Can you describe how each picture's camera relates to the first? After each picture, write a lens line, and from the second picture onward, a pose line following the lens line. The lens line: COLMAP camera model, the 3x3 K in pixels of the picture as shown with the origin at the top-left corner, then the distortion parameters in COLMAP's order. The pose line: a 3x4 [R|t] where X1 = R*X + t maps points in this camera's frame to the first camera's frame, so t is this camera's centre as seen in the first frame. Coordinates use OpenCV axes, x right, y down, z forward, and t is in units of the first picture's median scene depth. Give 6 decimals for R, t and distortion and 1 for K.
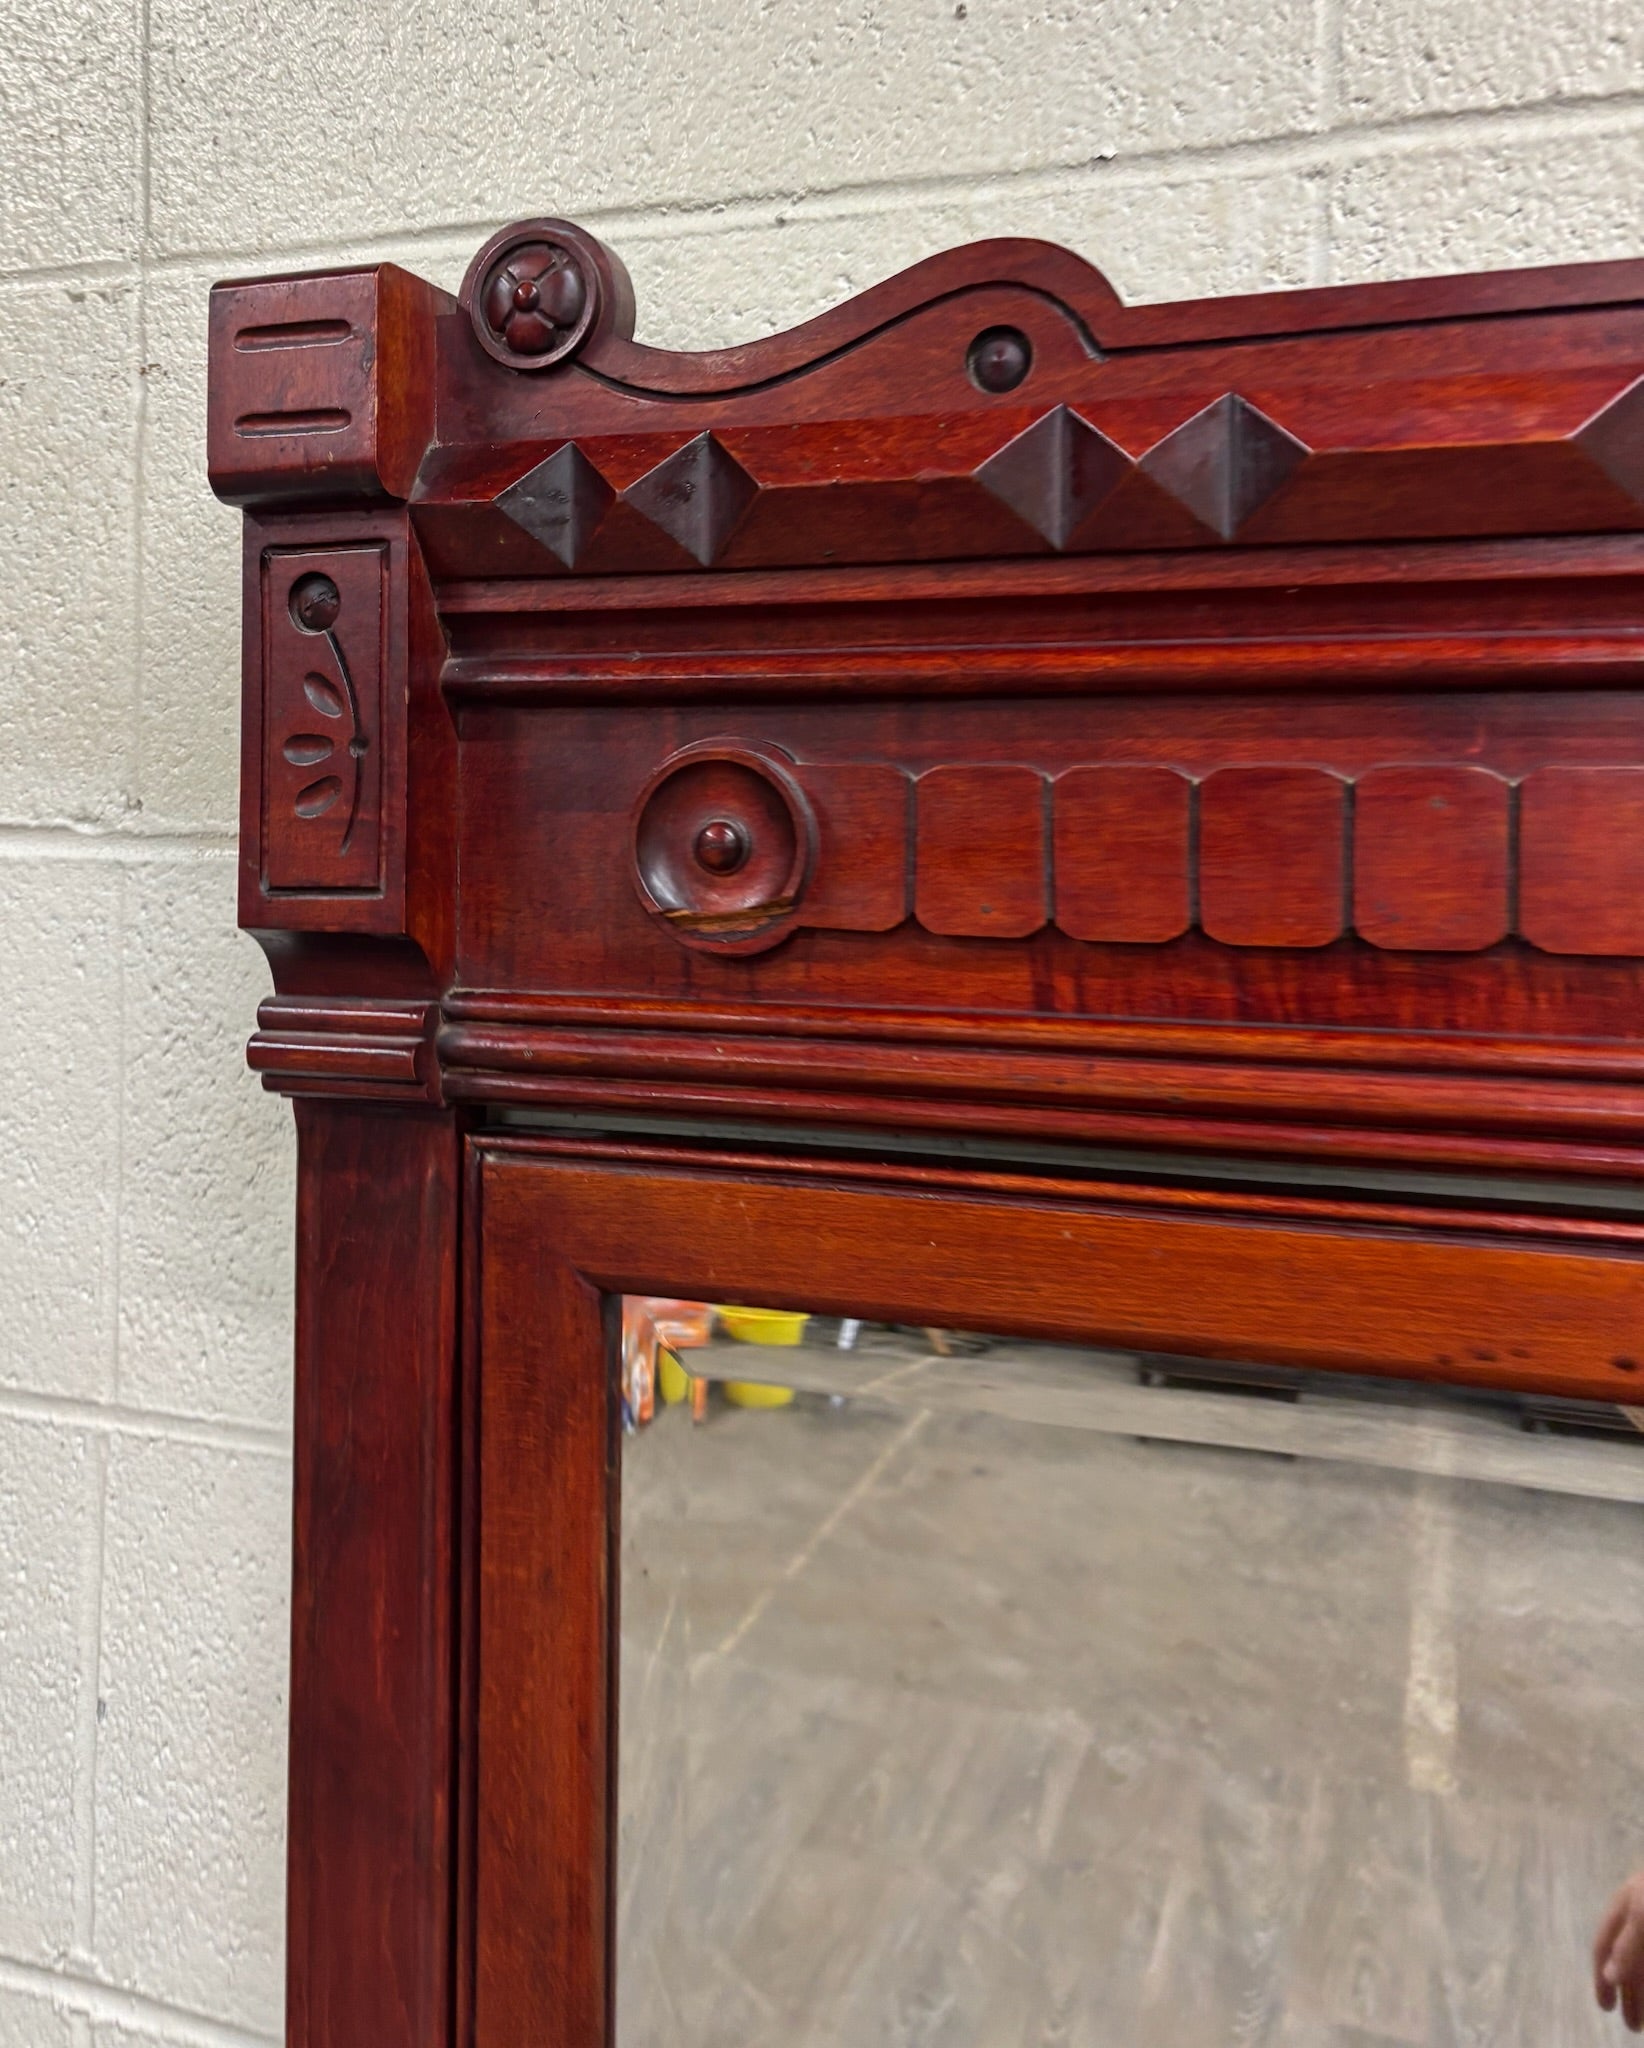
lens RADIAL K [[1676.9, 0, 878.6], [0, 1676.9, 746.1], [0, 0, 1]] dist [0.031993, -0.015803]
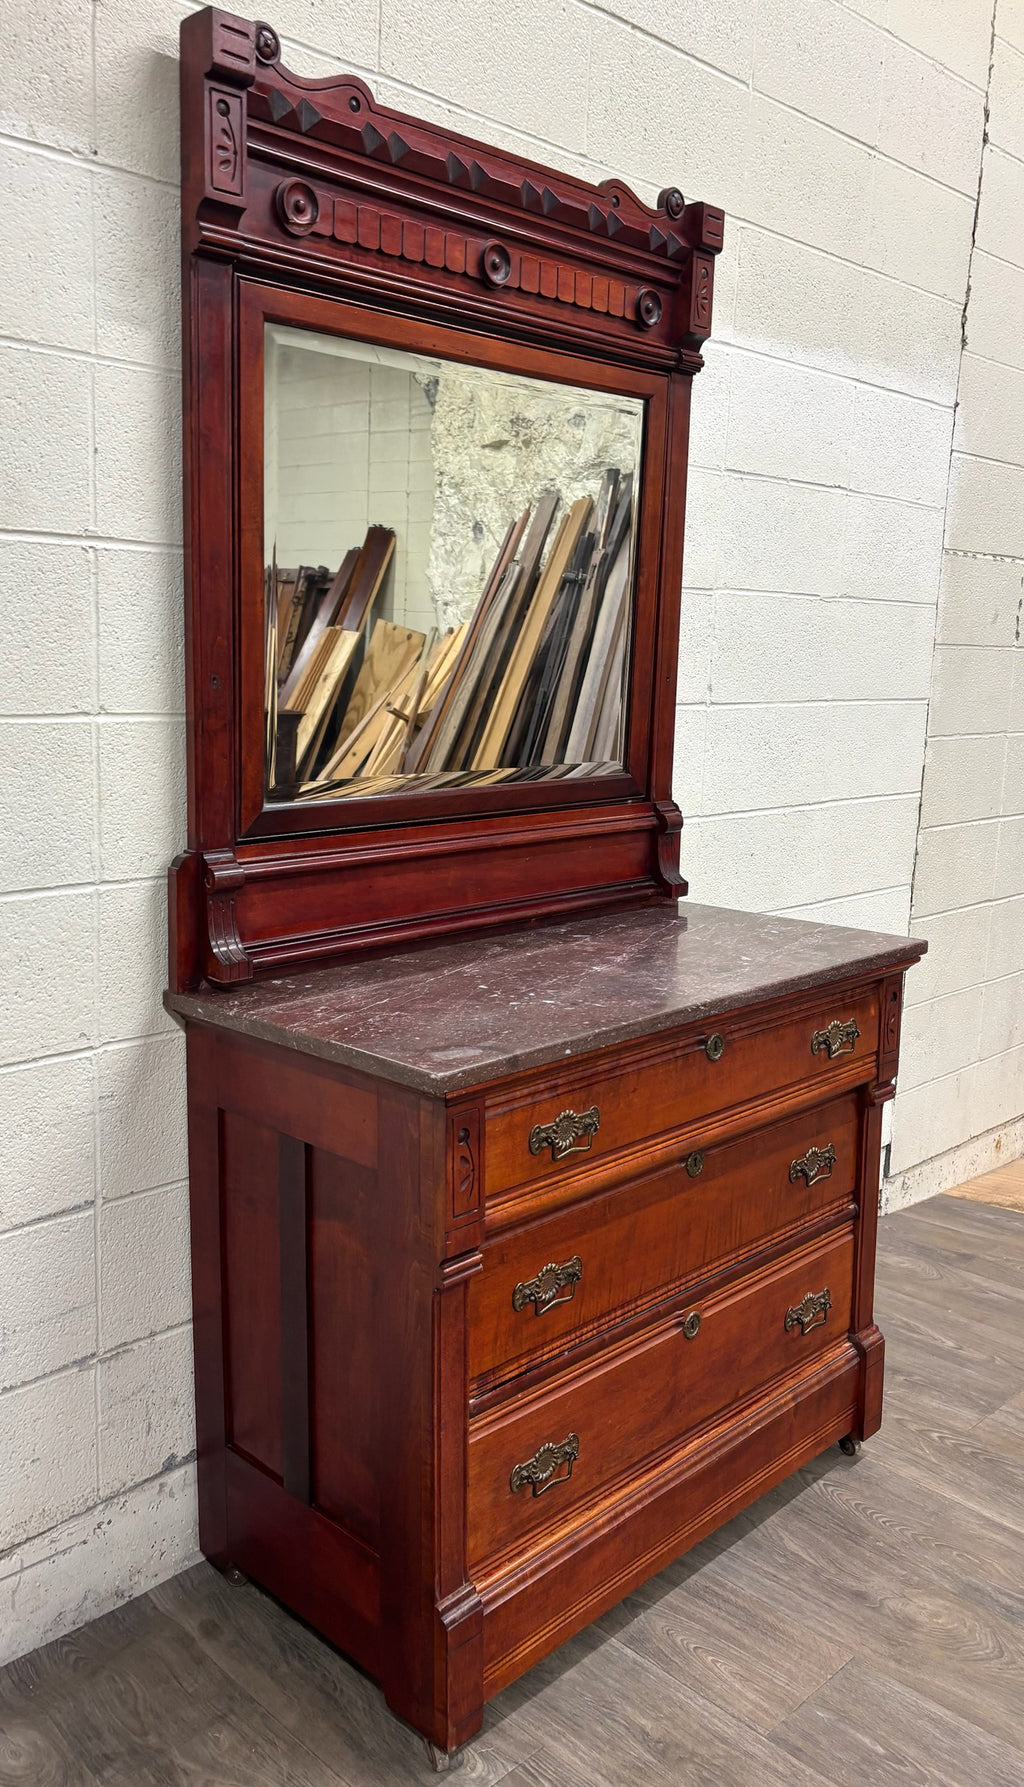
lens RADIAL K [[1382.2, 0, 482.9], [0, 1382.2, 888.6], [0, 0, 1]] dist [0.085109, -0.059708]
pose [[0.453238, -0.157002, 0.877454, -3.184202], [-0.040977, 0.979656, 0.196455, 1.005193], [-0.890447, -0.124997, 0.437584, -1.170579]]
